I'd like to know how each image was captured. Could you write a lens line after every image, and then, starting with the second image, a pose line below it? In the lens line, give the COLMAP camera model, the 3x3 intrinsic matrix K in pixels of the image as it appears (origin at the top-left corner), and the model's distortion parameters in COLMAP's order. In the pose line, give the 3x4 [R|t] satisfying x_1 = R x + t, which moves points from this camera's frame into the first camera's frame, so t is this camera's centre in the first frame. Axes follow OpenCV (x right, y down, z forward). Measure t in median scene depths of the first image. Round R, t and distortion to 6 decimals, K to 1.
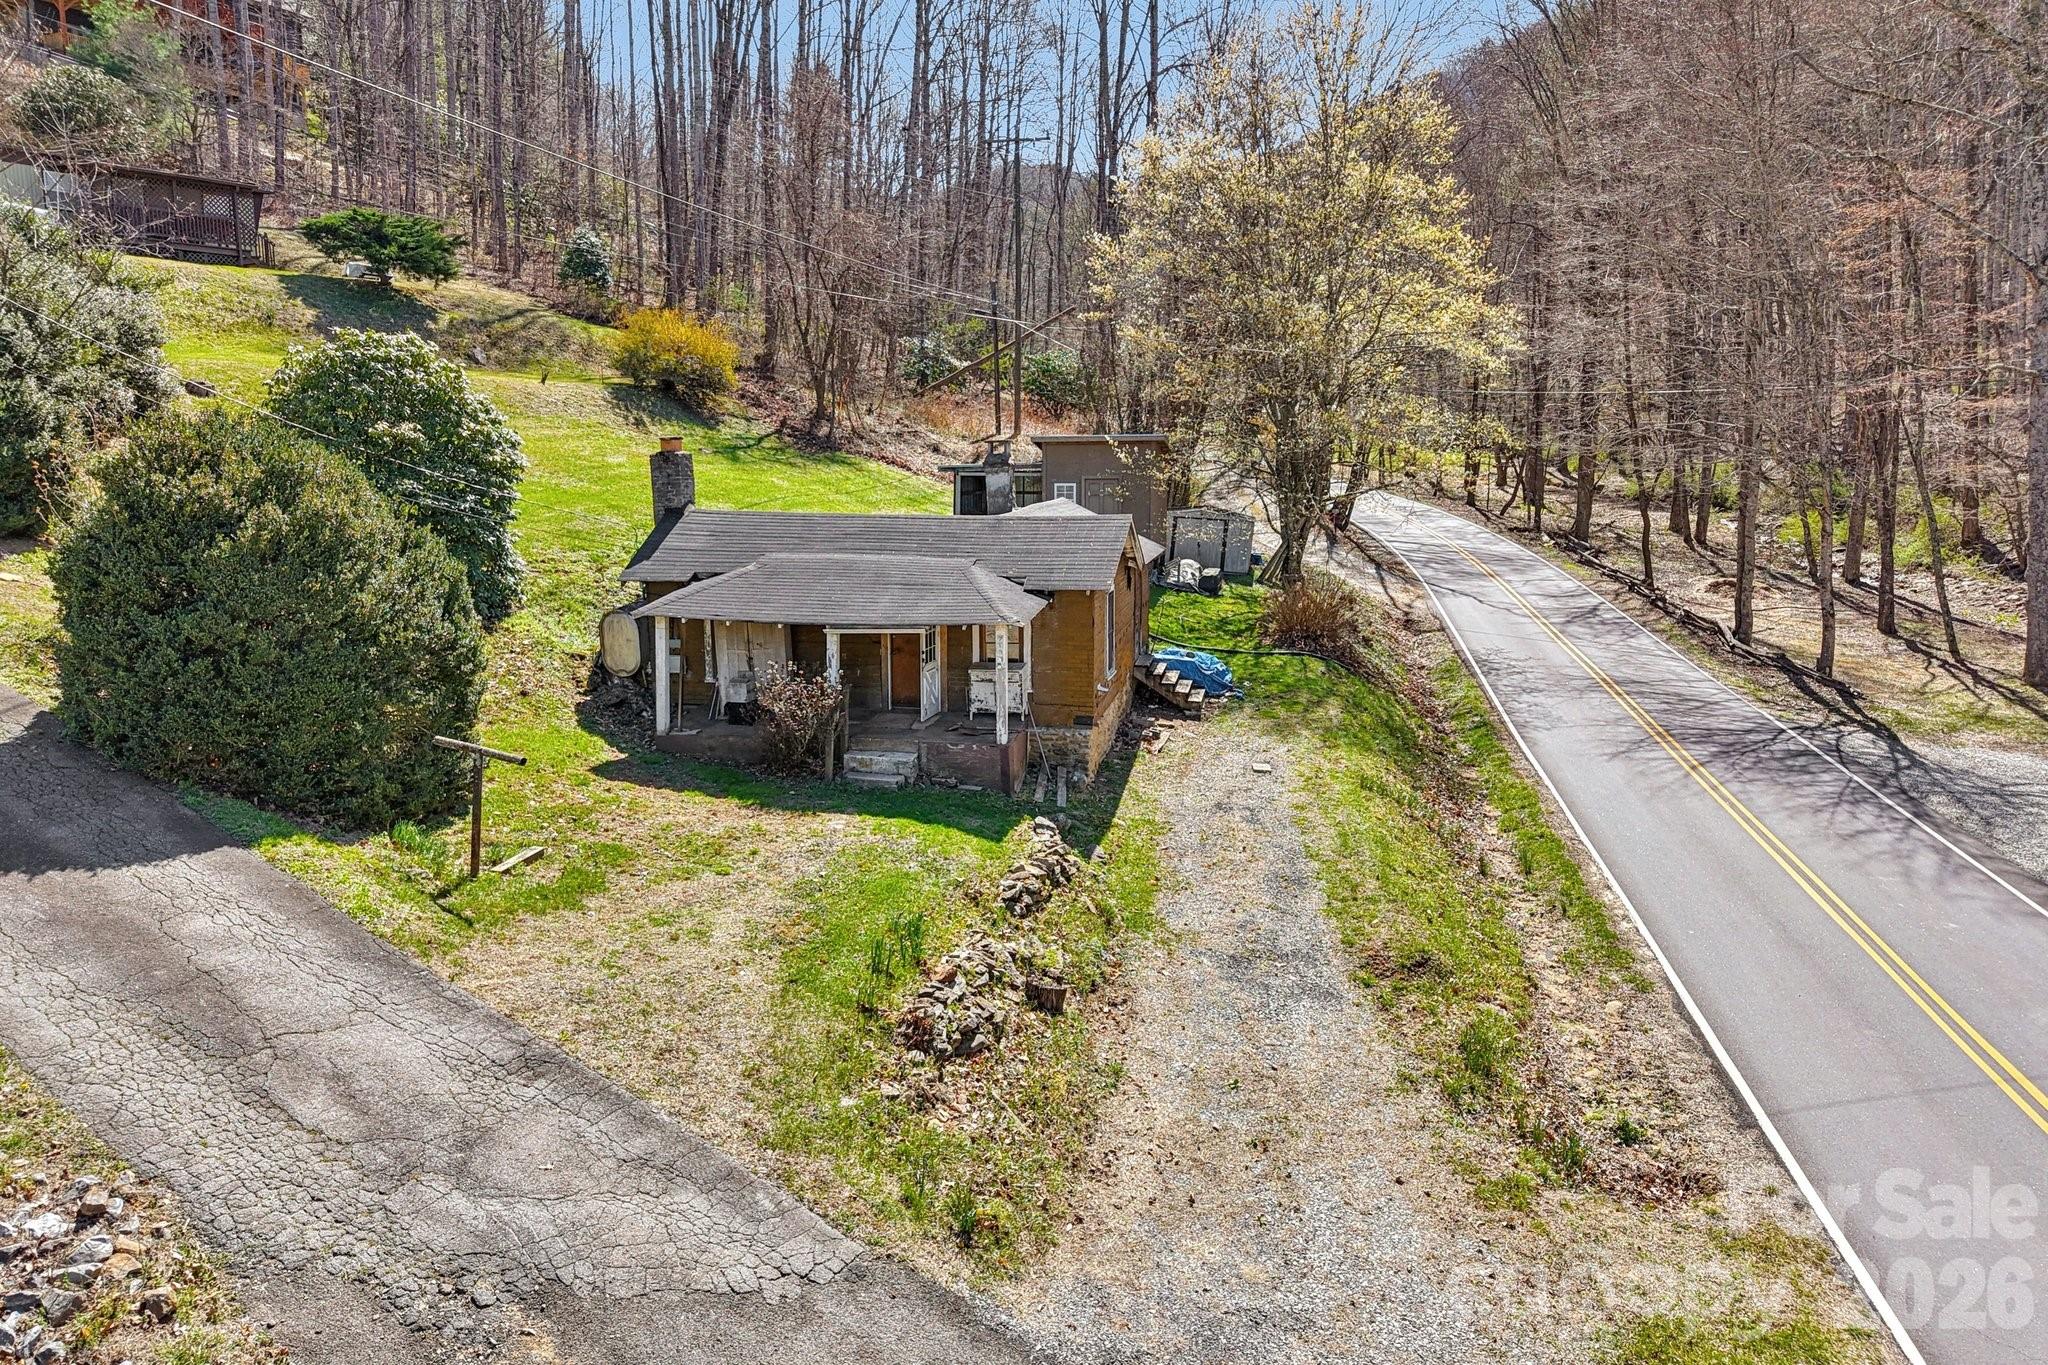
lens RADIAL K [[1424.1, 0, 1044.1], [0, 1424.1, 636.5], [0, 0, 1]] dist [0.020863, -0.024655]
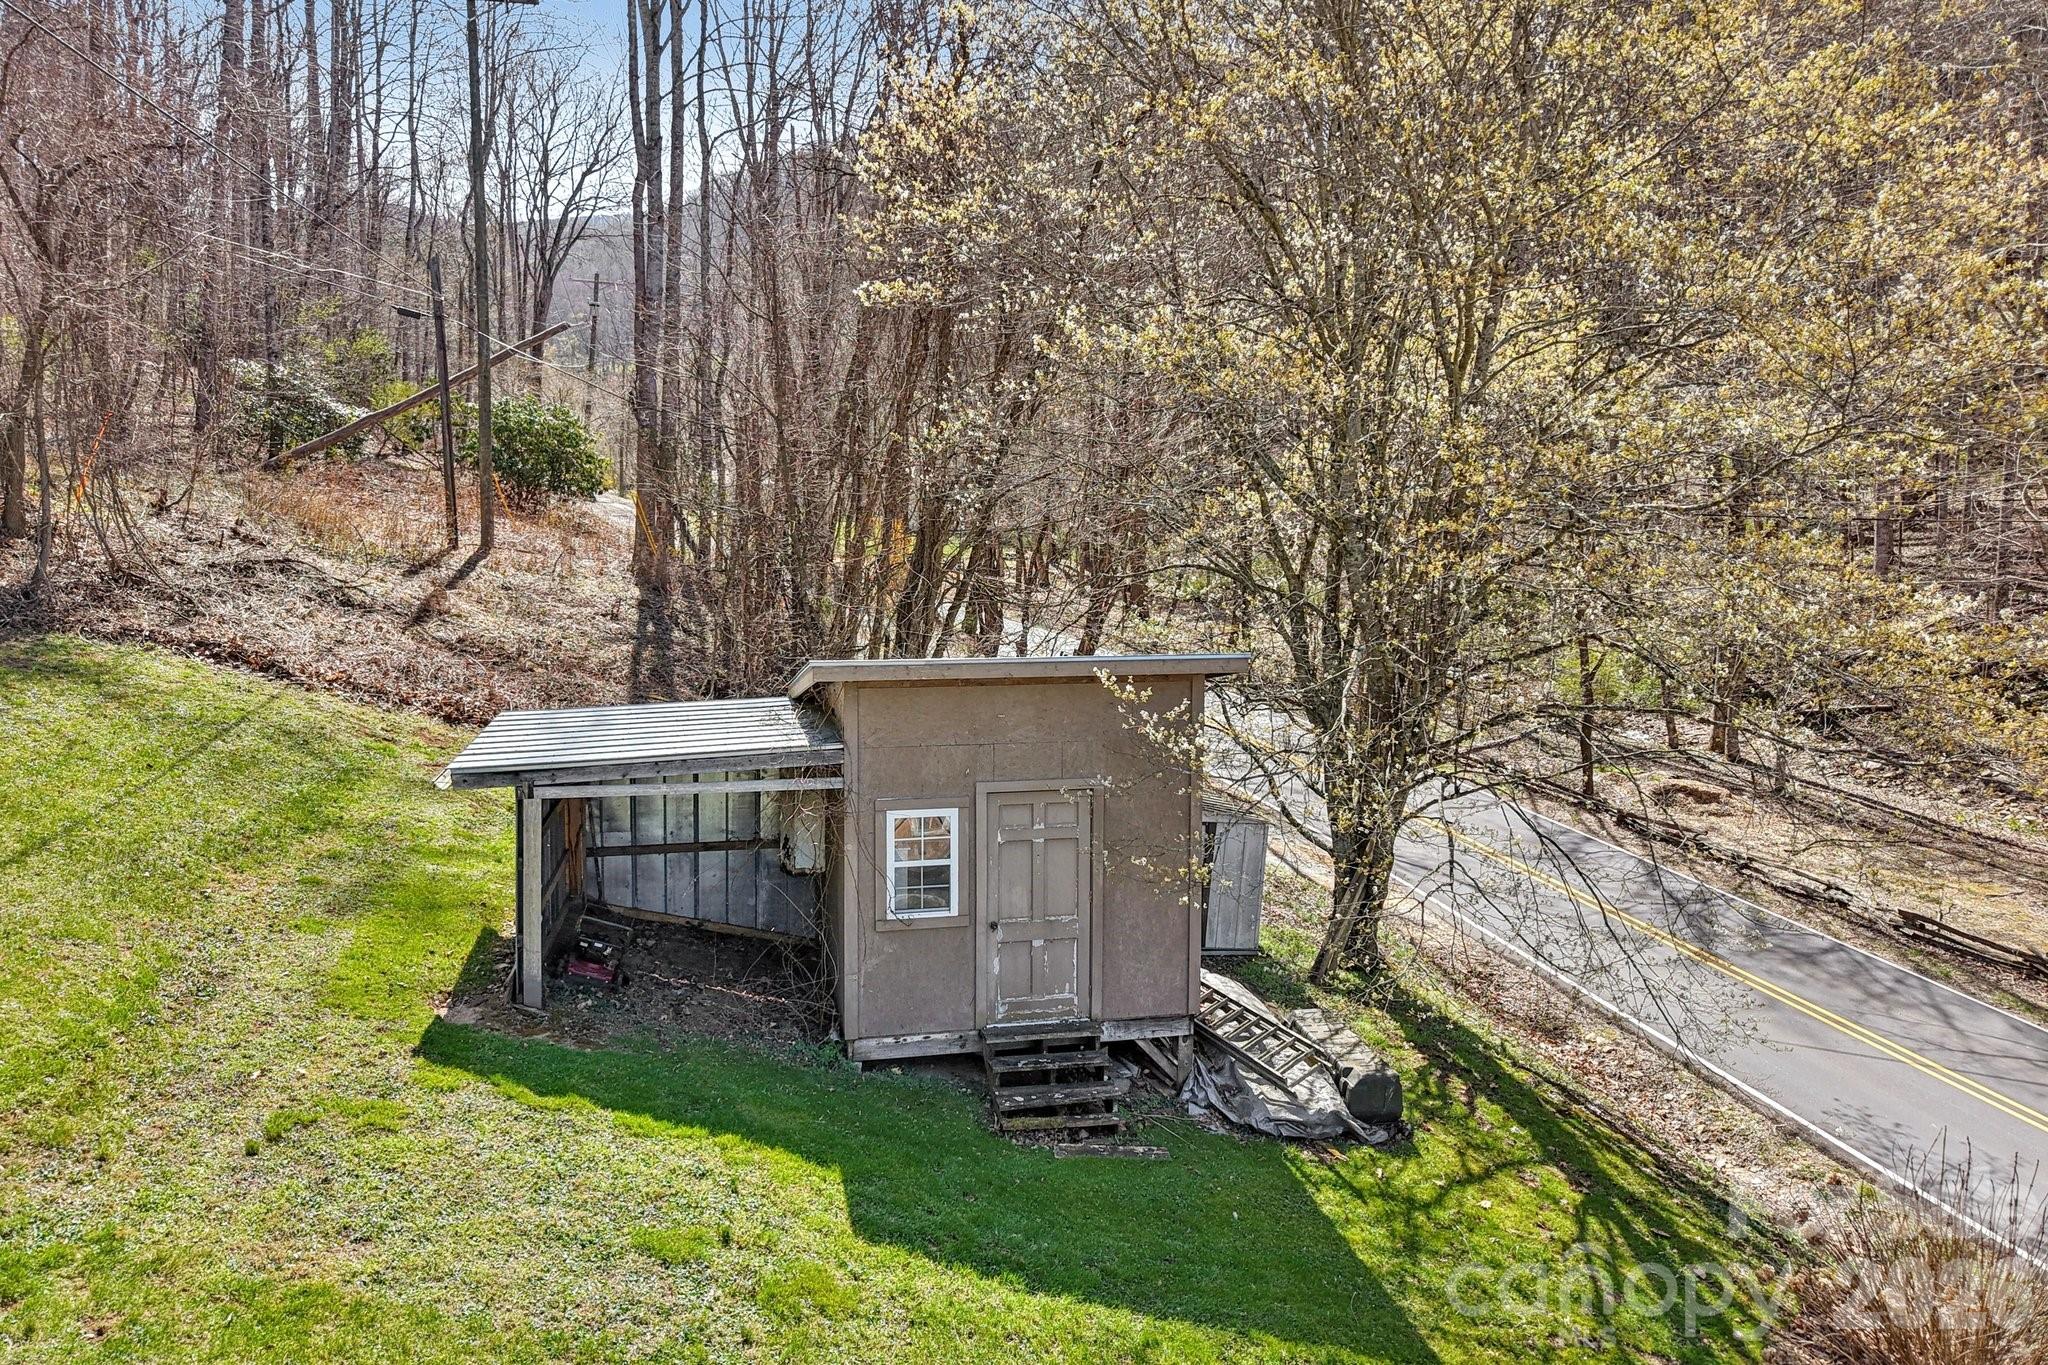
lens RADIAL K [[1386.4, 0, 1027.7], [0, 1386.4, 587.8], [0, 0, 1]] dist [0.017509, -0.001186]
pose [[0.905675, -0.015828, 0.423677, -0.161112], [0.046516, 0.996980, -0.062188, -0.243299], [-0.421413, 0.076030, 0.903676, 1.285315]]
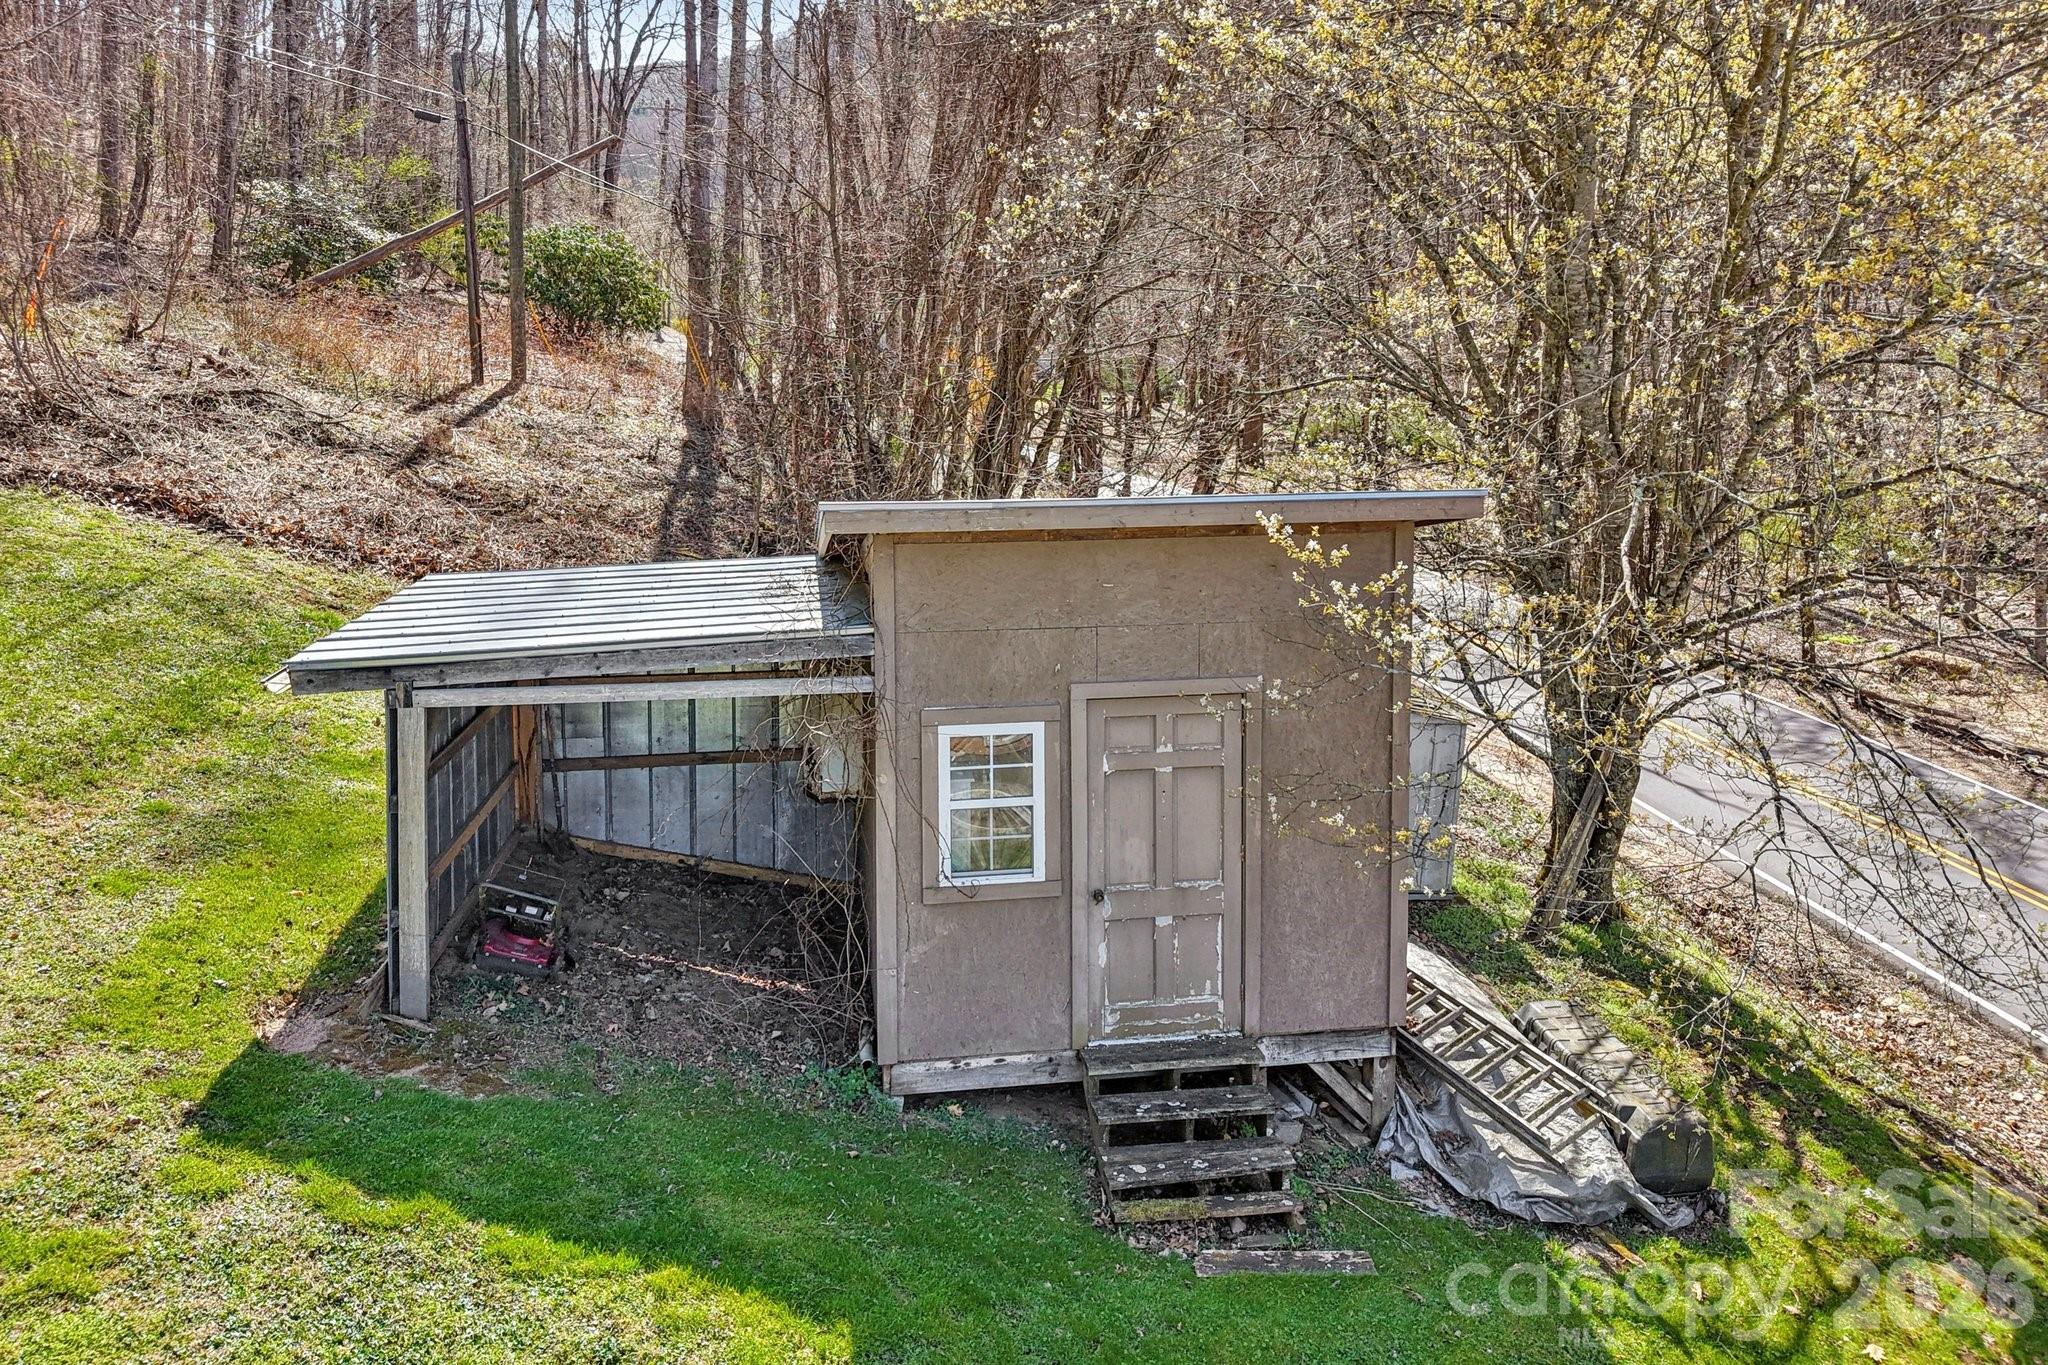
lens RADIAL K [[1420.3, 0, 1053.0], [0, 1420.3, 468.1], [0, 0, 1]] dist [0.000658, 0.002309]
pose [[0.926236, -0.027853, 0.375913, -0.093981], [0.047974, 0.997867, -0.044270, -0.242175], [-0.373878, 0.059038, 0.925597, 1.442696]]
